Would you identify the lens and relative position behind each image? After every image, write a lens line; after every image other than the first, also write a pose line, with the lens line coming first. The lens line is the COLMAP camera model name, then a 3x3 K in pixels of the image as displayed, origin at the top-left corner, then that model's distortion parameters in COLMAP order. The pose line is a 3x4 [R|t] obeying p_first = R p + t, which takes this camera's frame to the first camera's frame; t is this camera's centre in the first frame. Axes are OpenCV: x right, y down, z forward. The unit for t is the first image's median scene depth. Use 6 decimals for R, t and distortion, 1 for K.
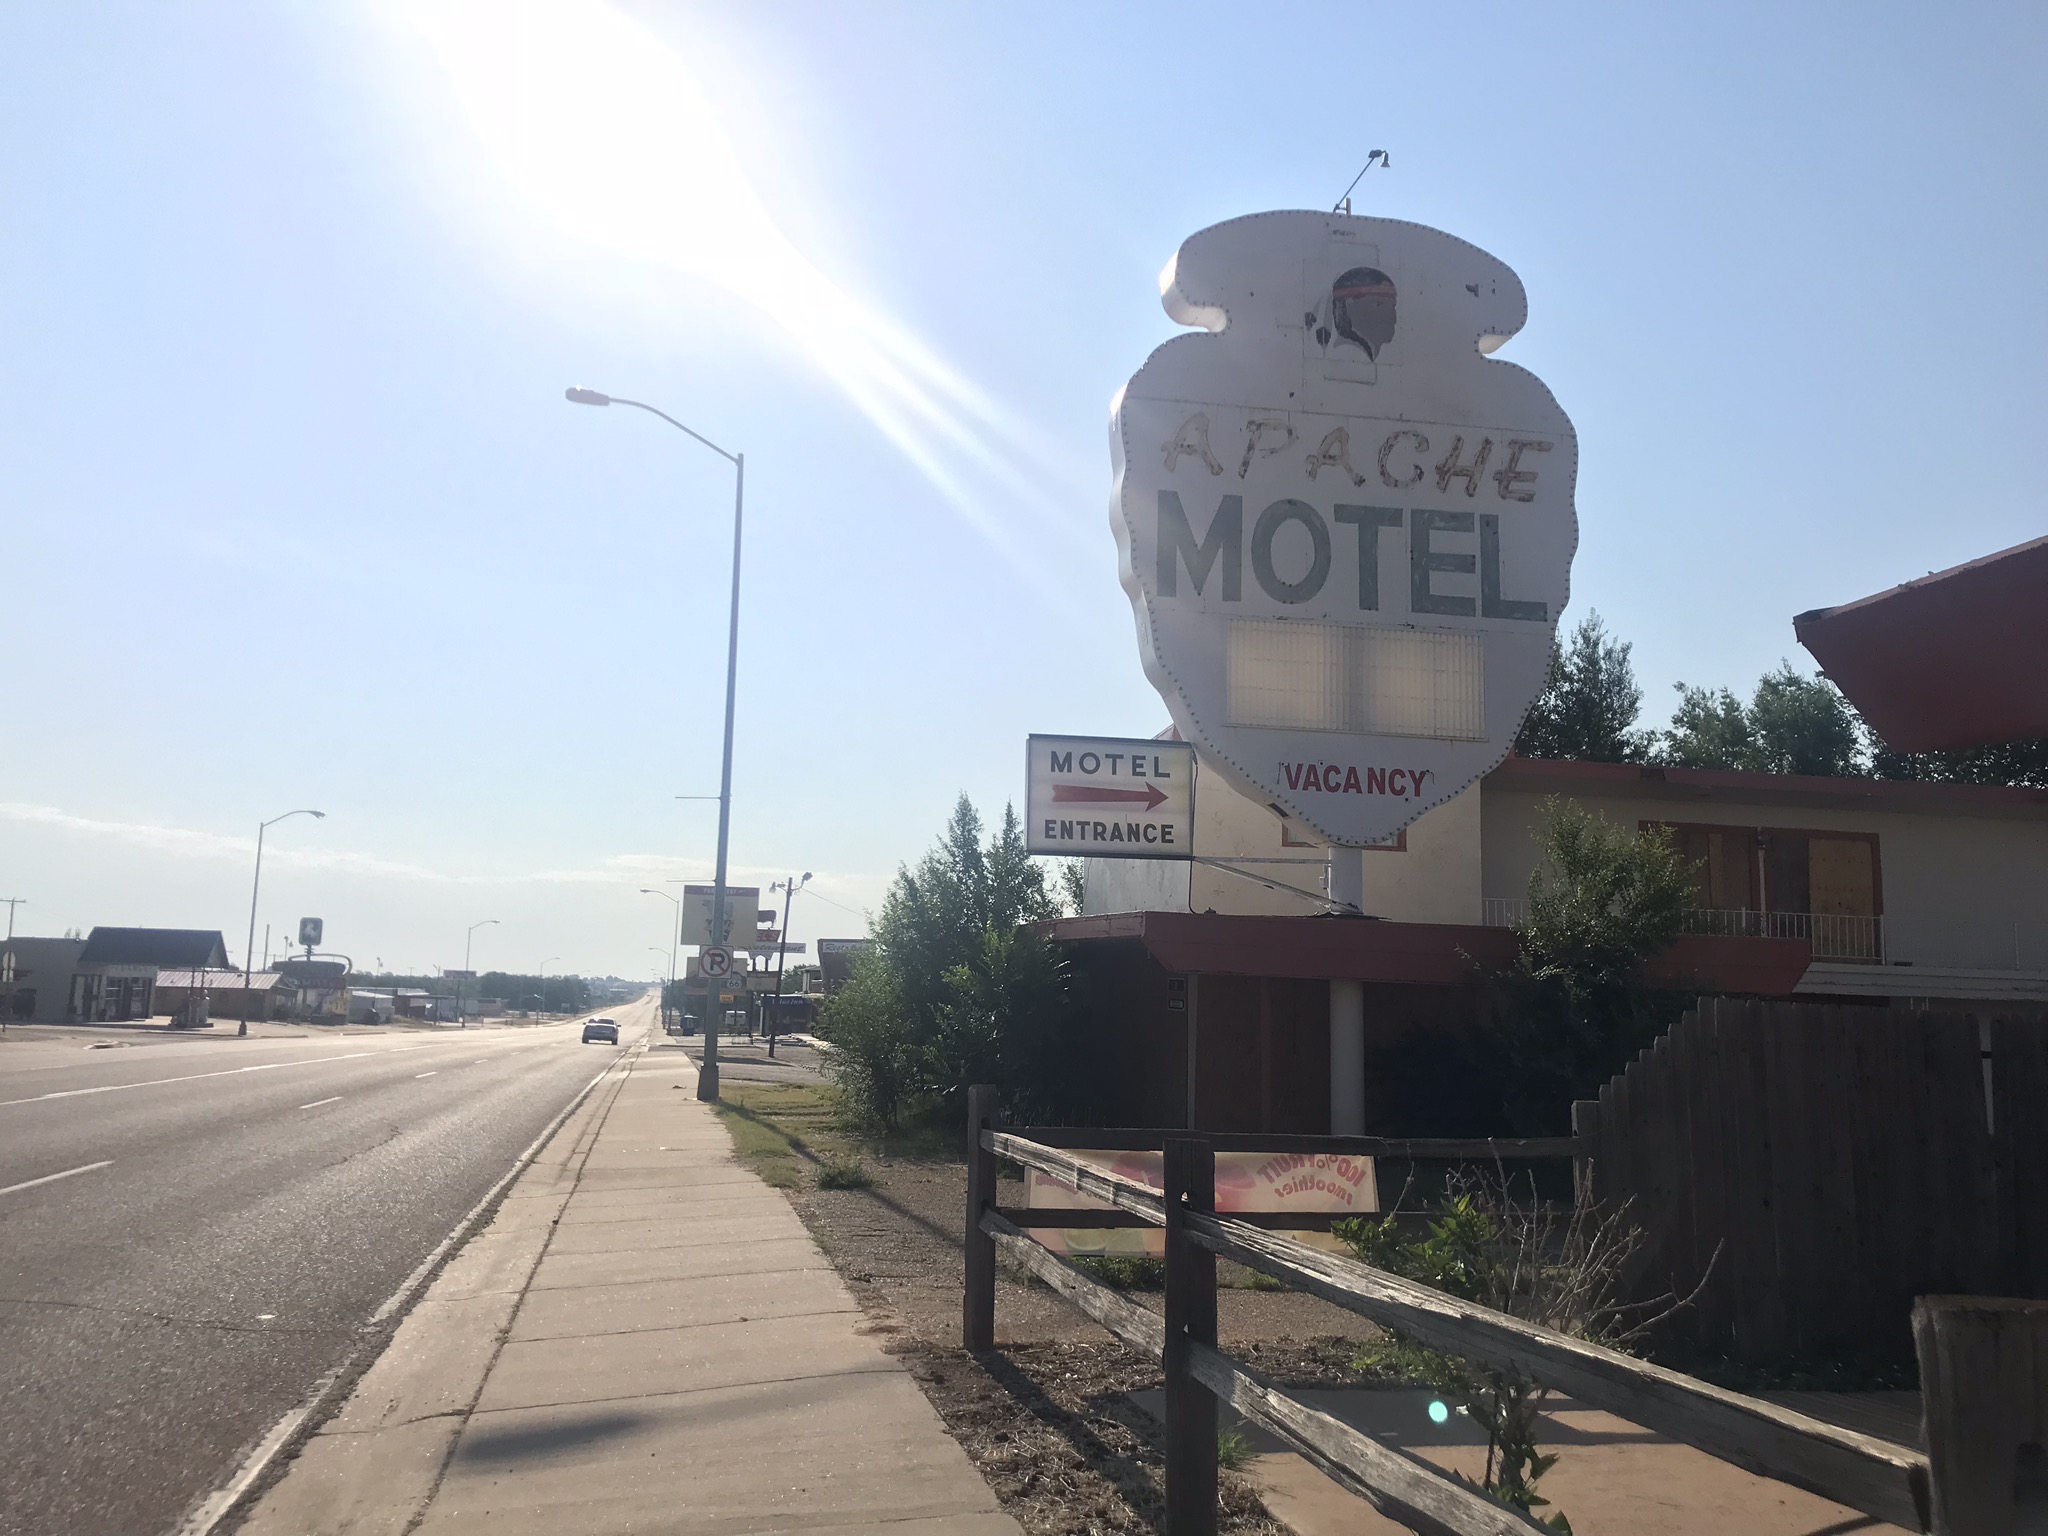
lens RADIAL K [[1616.6, 0, 1066.2], [0, 1616.6, 767.0], [0, 0, 1]] dist [0.006587, -0.026361]
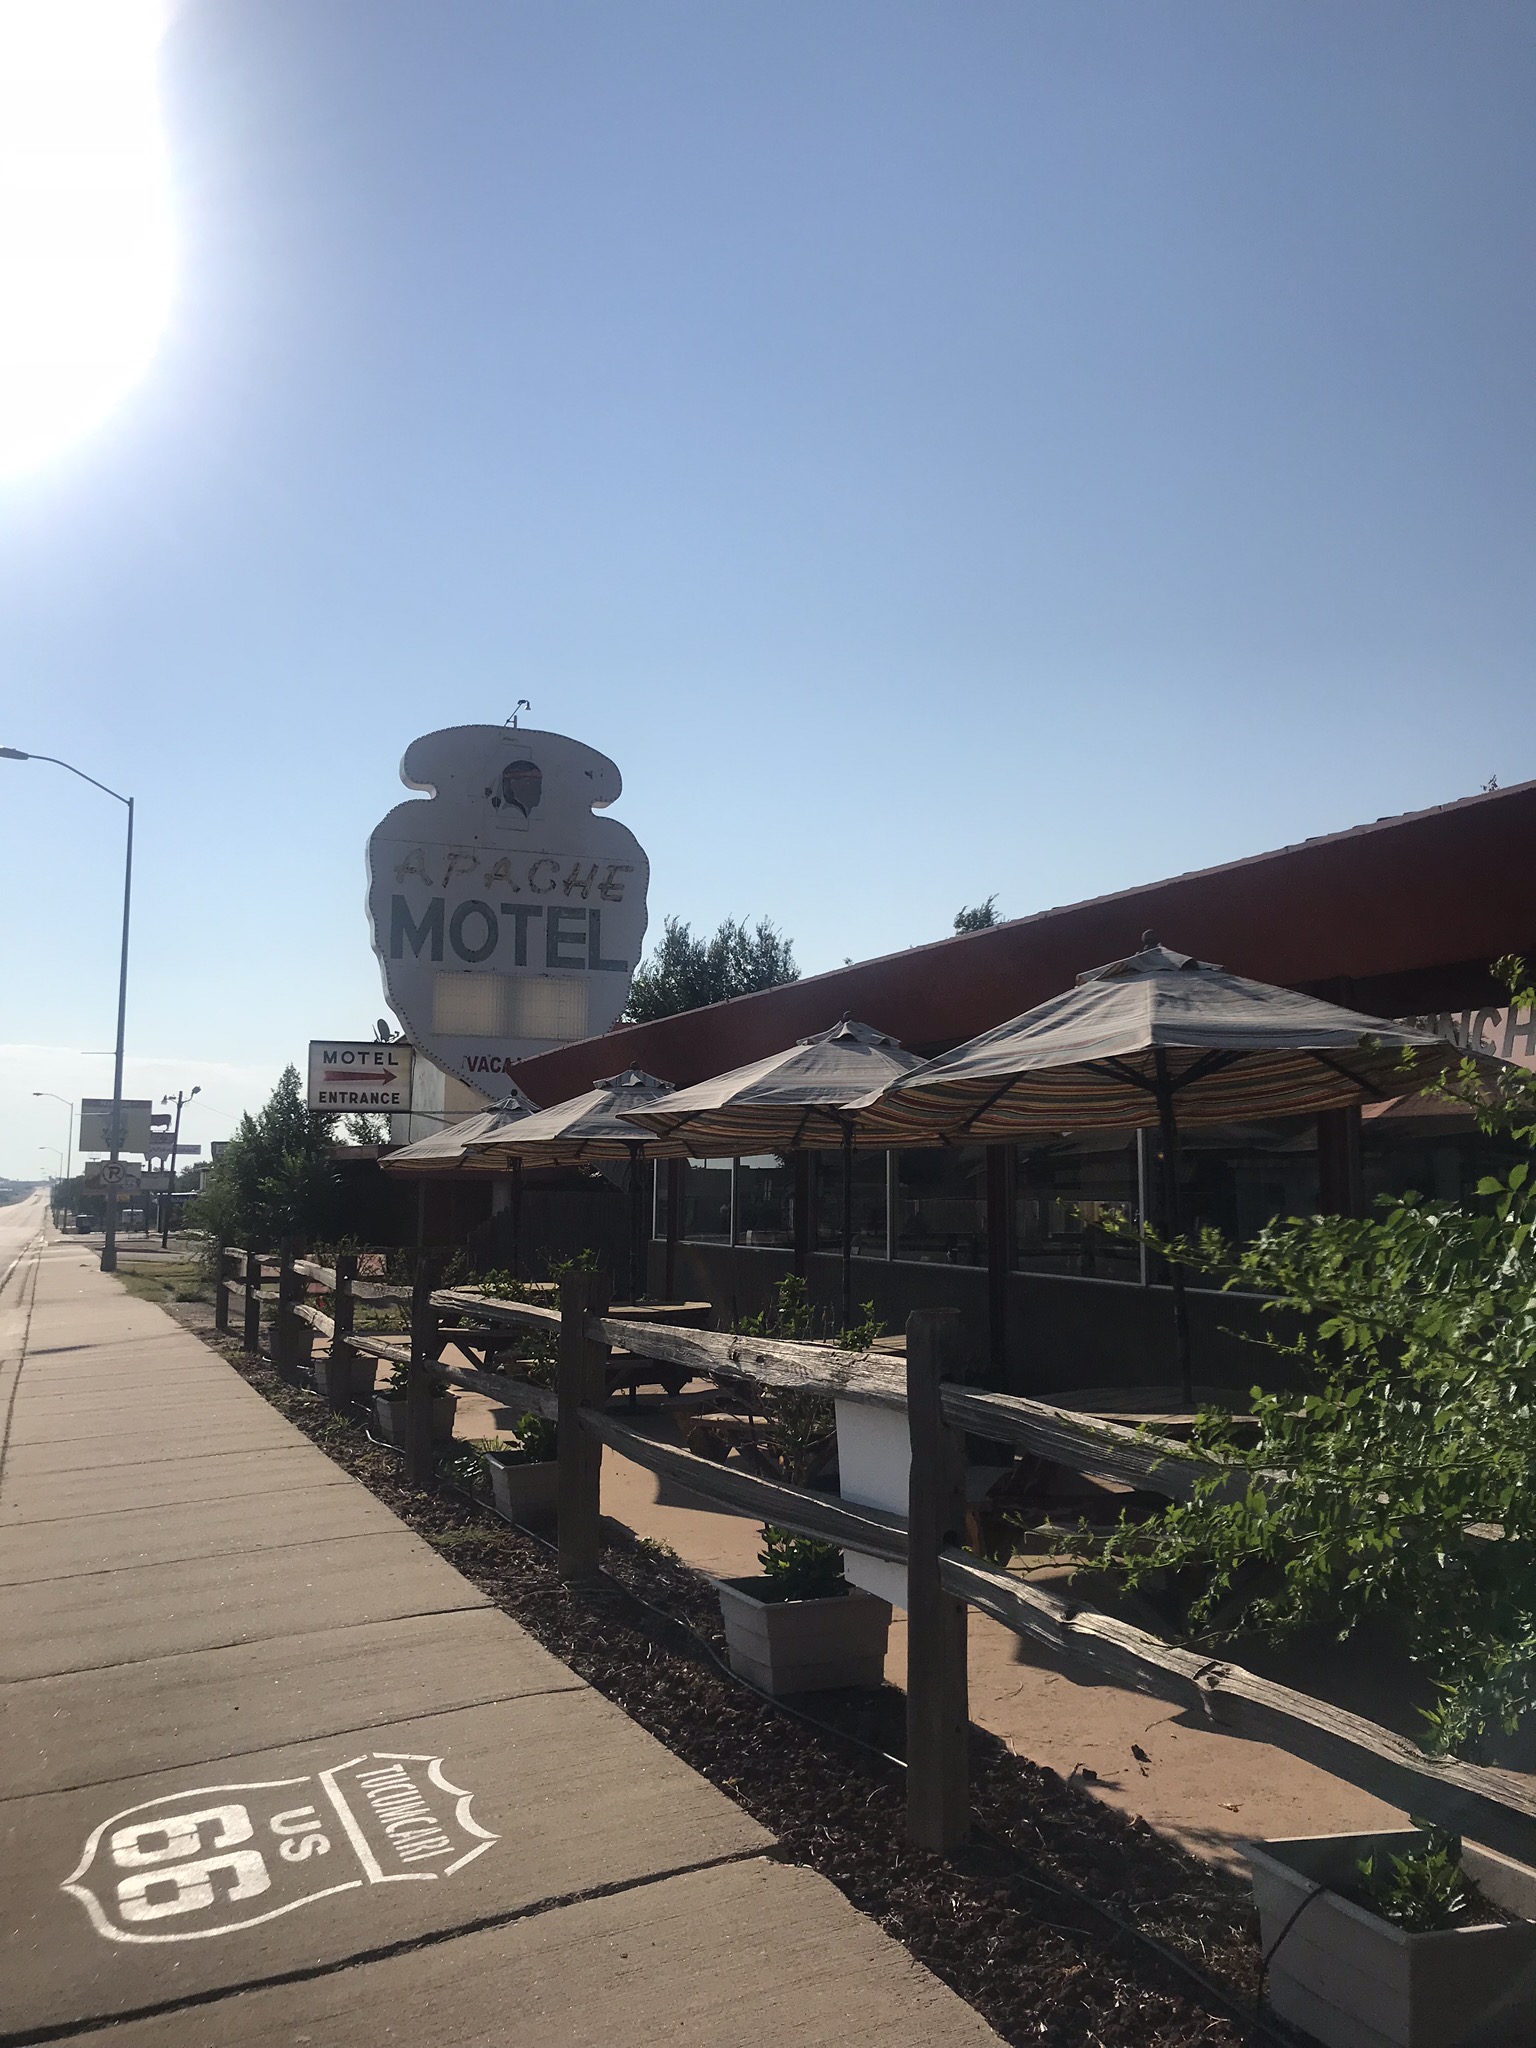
lens RADIAL K [[1616.6, 0, 825.4], [0, 1616.6, 997.5], [0, 0, 1]] dist [0.006587, -0.026361]
pose [[0.979436, 0.005767, 0.201674, 0.155247], [-0.014452, 0.999029, 0.041616, -0.136880], [-0.201239, -0.043674, 0.978568, -0.728580]]
